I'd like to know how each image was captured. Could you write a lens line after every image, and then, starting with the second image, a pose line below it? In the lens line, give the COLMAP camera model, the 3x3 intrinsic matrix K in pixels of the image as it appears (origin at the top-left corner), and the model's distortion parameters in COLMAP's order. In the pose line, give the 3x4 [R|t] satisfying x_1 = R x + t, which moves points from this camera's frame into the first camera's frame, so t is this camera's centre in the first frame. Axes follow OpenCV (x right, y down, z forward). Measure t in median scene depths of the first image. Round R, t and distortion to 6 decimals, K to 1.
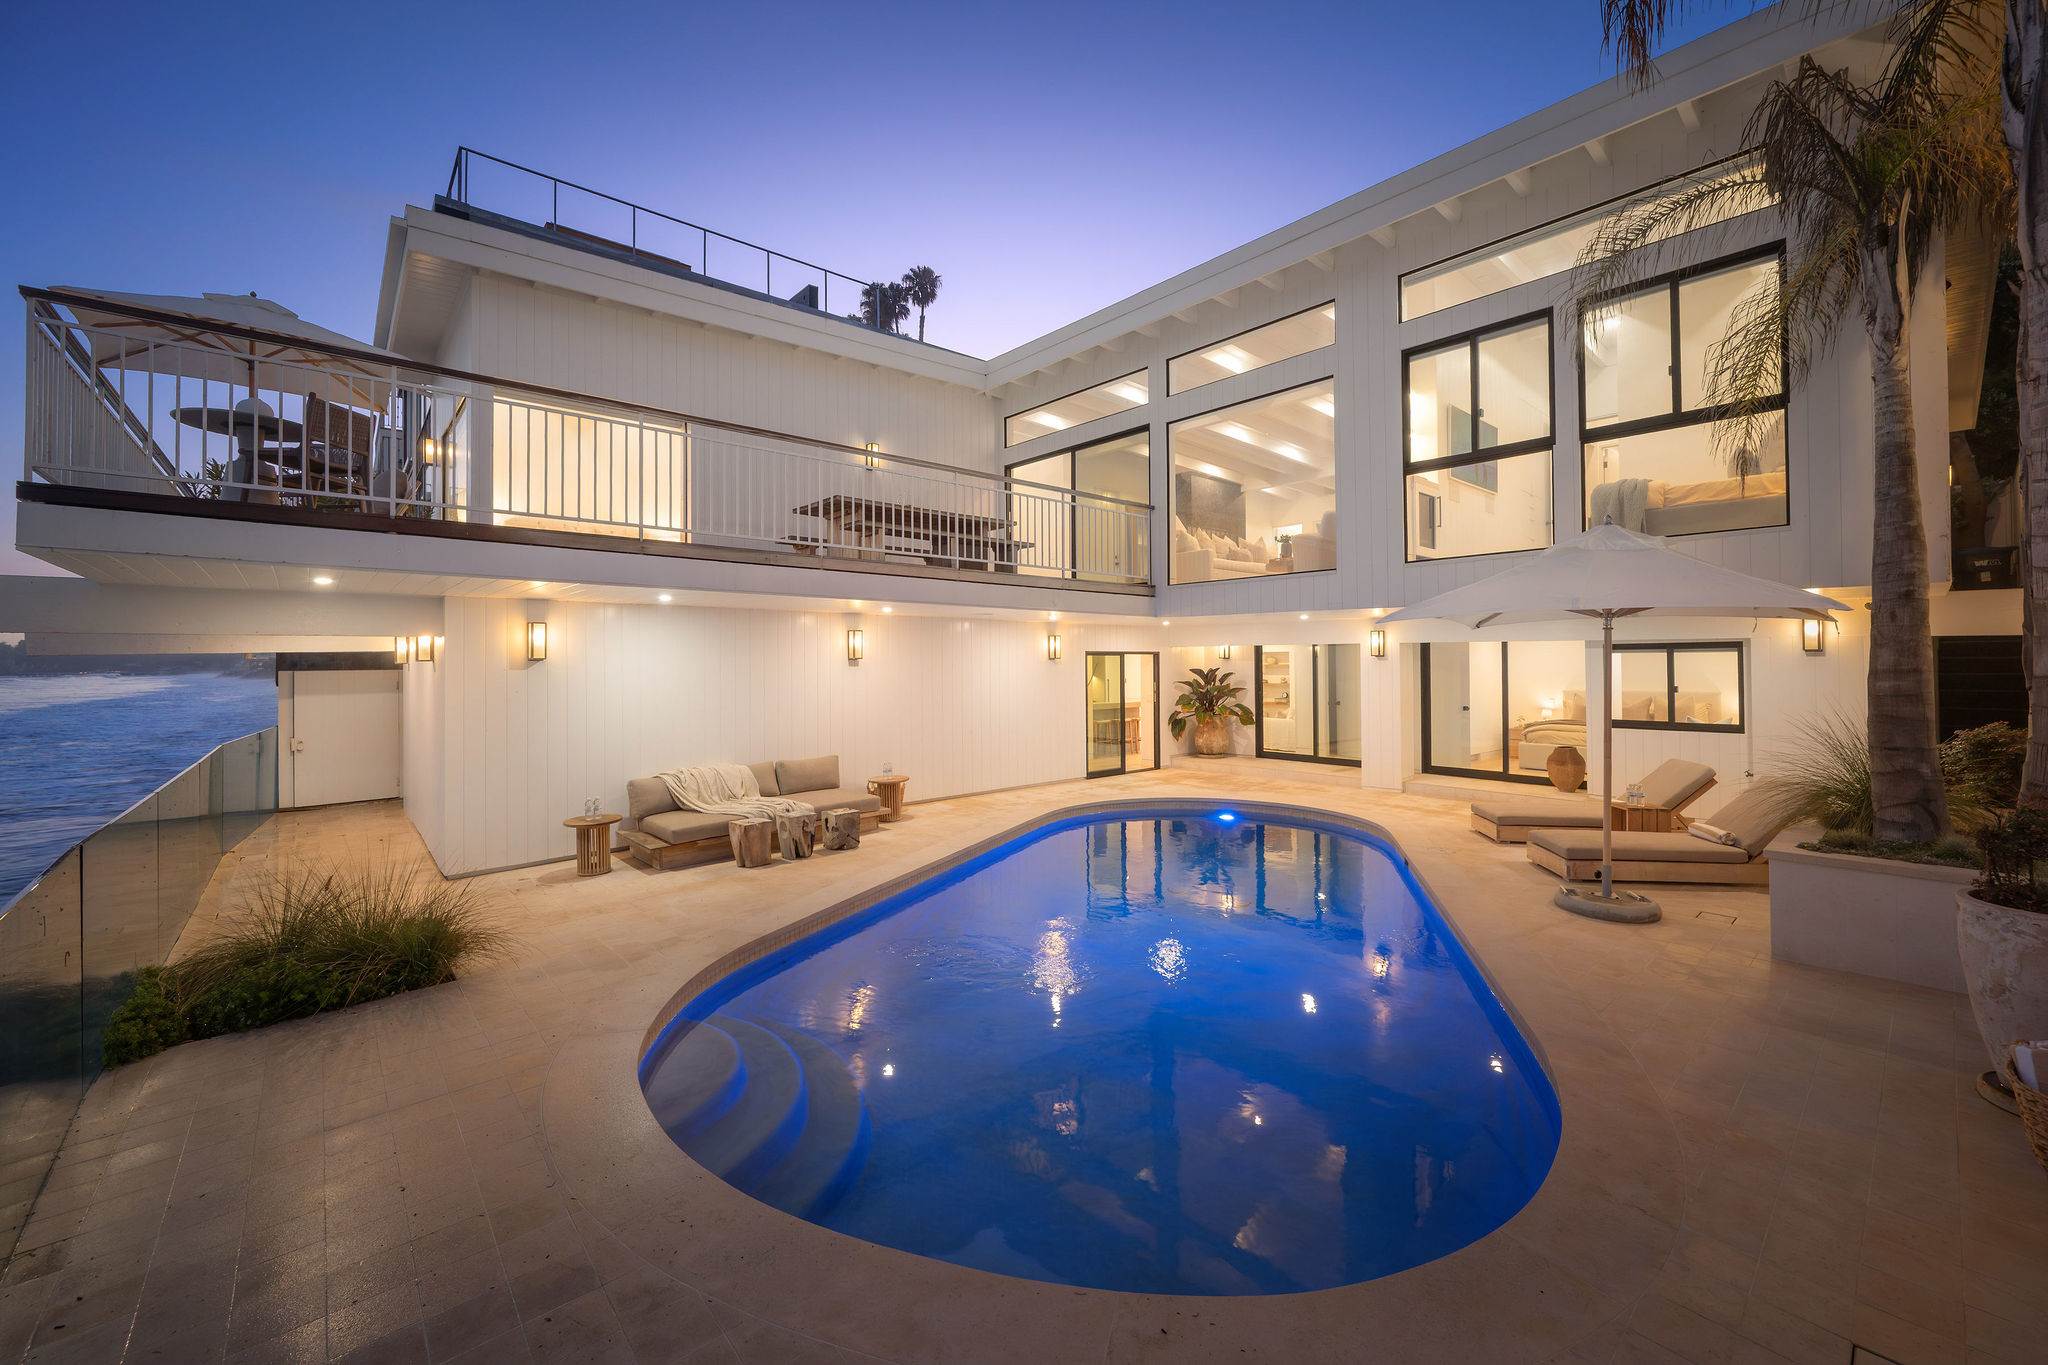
lens RADIAL K [[797.1, 0, 1025.2], [0, 797.1, 665.3], [0, 0, 1]] dist [-0.000205, 0.000107]
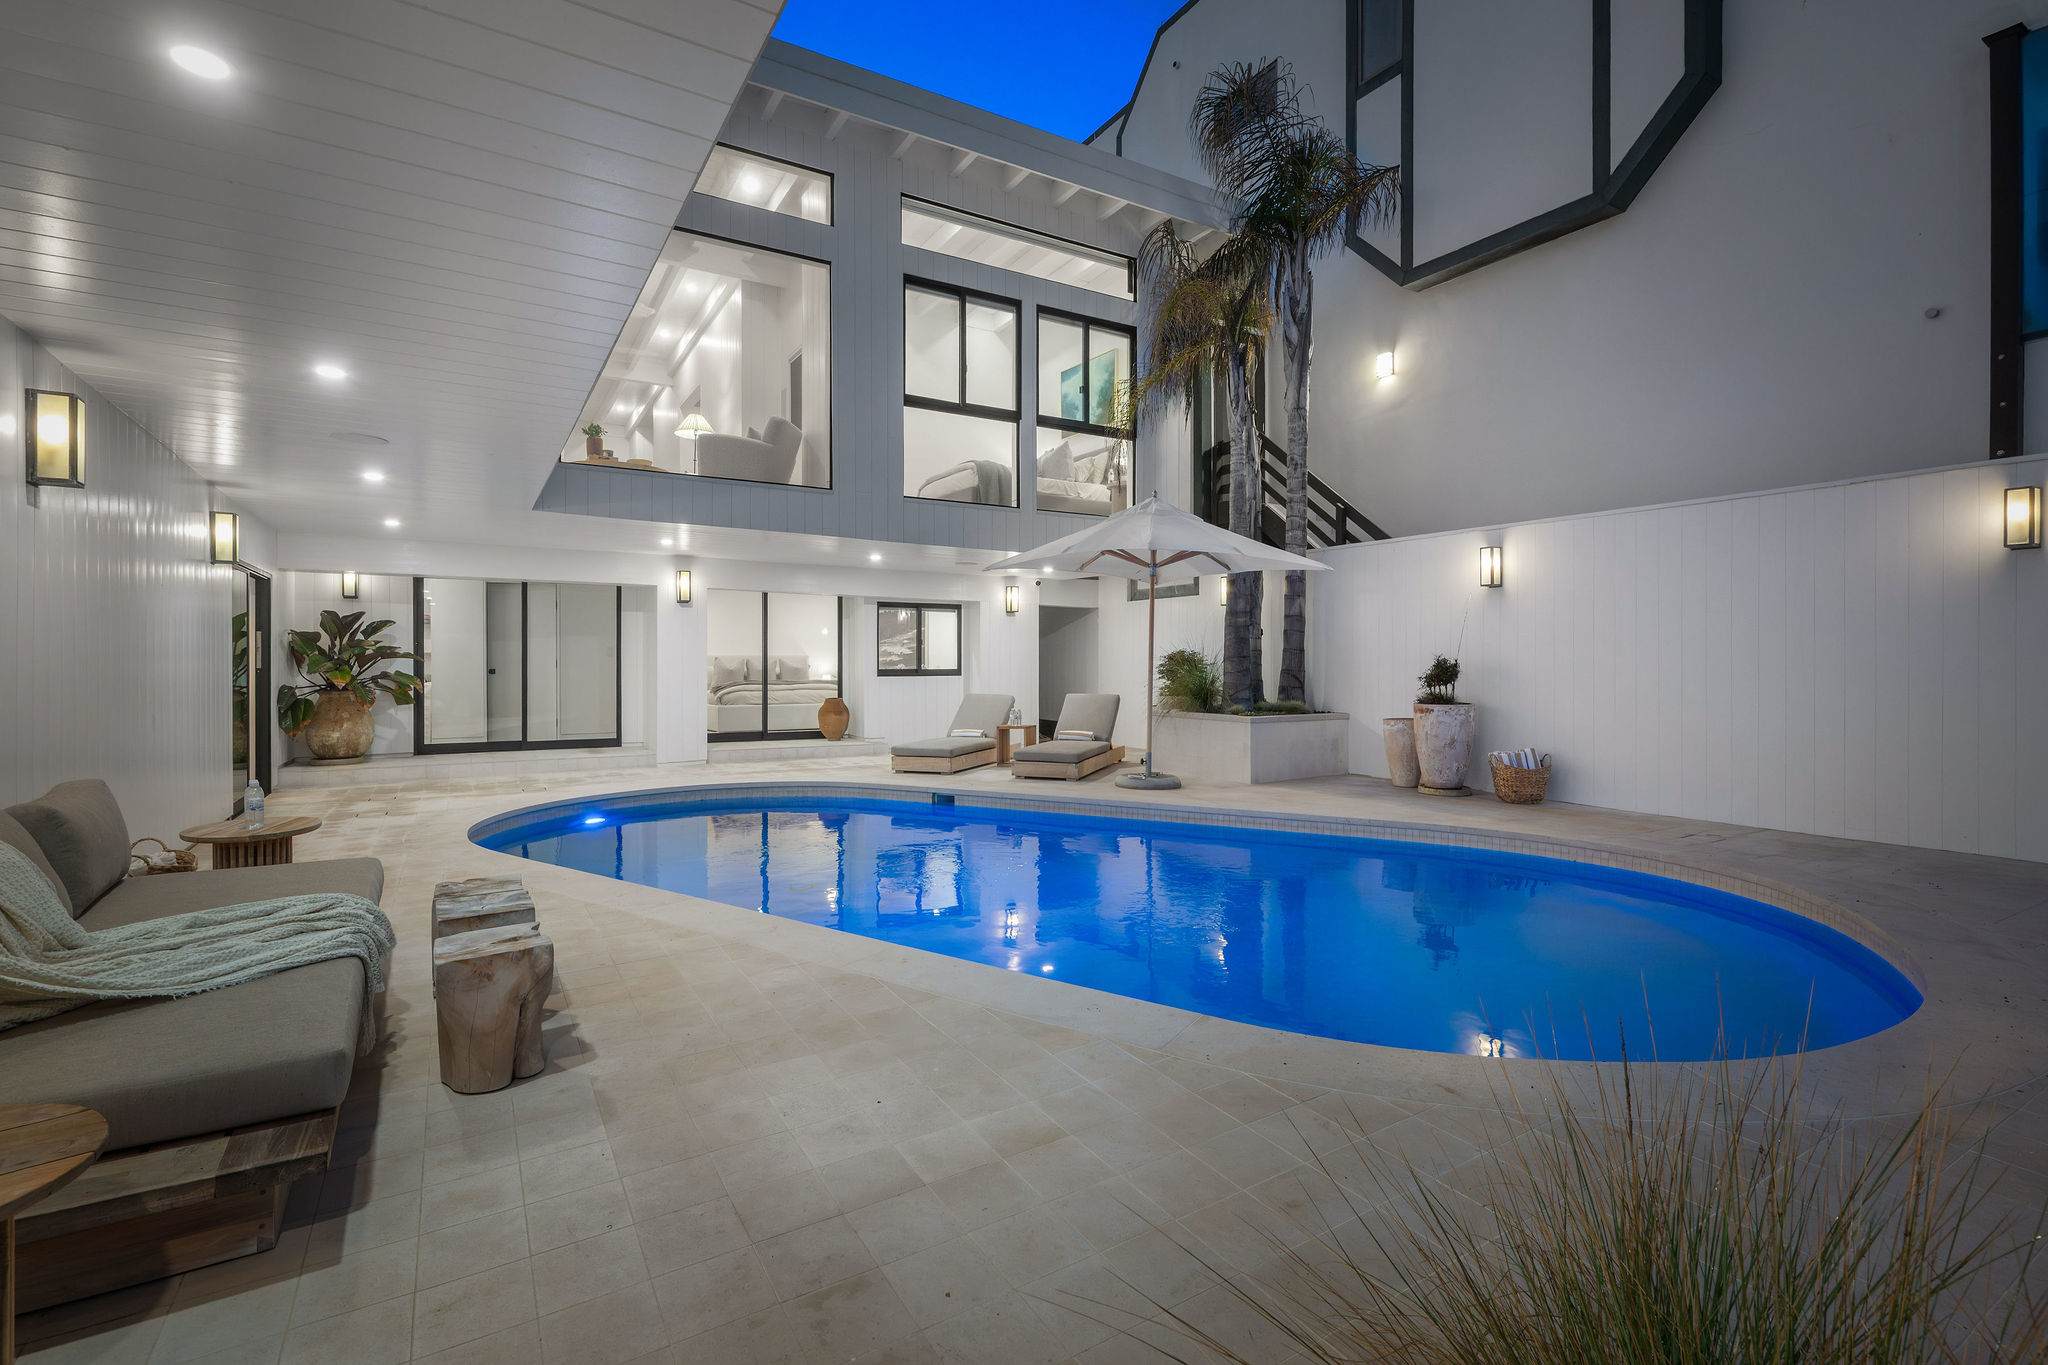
lens RADIAL K [[970.5, 0, 1032.2], [0, 970.5, 680.0], [0, 0, 1]] dist [-0.000254, -0.000958]
pose [[0.169225, -0.009834, 0.985528, -0.585479], [-0.001193, 0.999947, 0.010183, 0.072195], [-0.985577, -0.002899, 0.169204, 0.584652]]
